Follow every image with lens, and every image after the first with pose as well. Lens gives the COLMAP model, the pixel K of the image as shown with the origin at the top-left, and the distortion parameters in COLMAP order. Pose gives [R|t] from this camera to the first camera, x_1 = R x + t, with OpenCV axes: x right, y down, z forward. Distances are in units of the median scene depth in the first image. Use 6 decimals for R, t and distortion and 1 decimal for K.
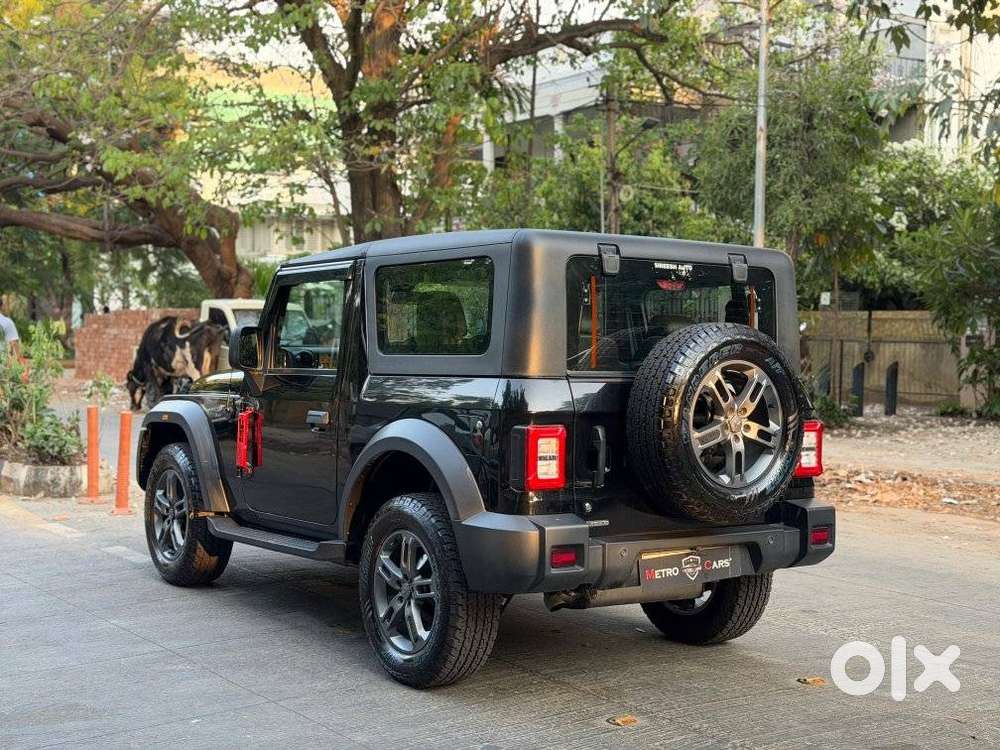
lens RADIAL K [[1413.4, 0, 490.3], [0, 1413.4, 389.6], [0, 0, 1]] dist [0.341113, 0.000000]
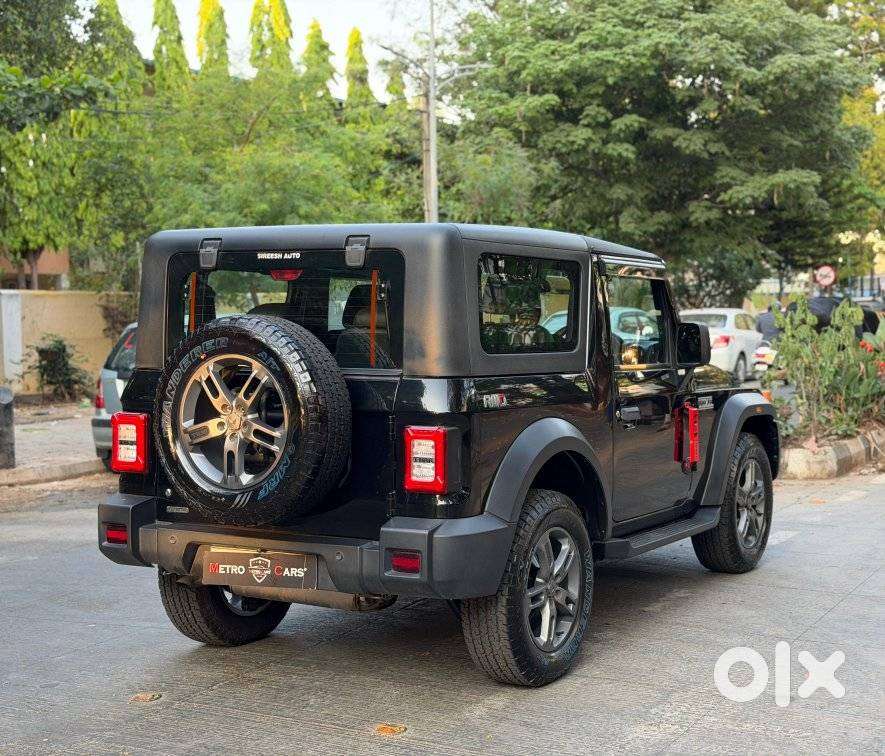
lens RADIAL K [[1398.6, 0, 429.1], [0, 1398.6, 346.1], [0, 0, 1]] dist [0.096529, 0.000000]
pose [[0.398929, 0.007759, -0.916949, 1.122226], [-0.017664, 0.999844, 0.000775, -0.029973], [0.916812, 0.015888, 0.399003, 0.796834]]
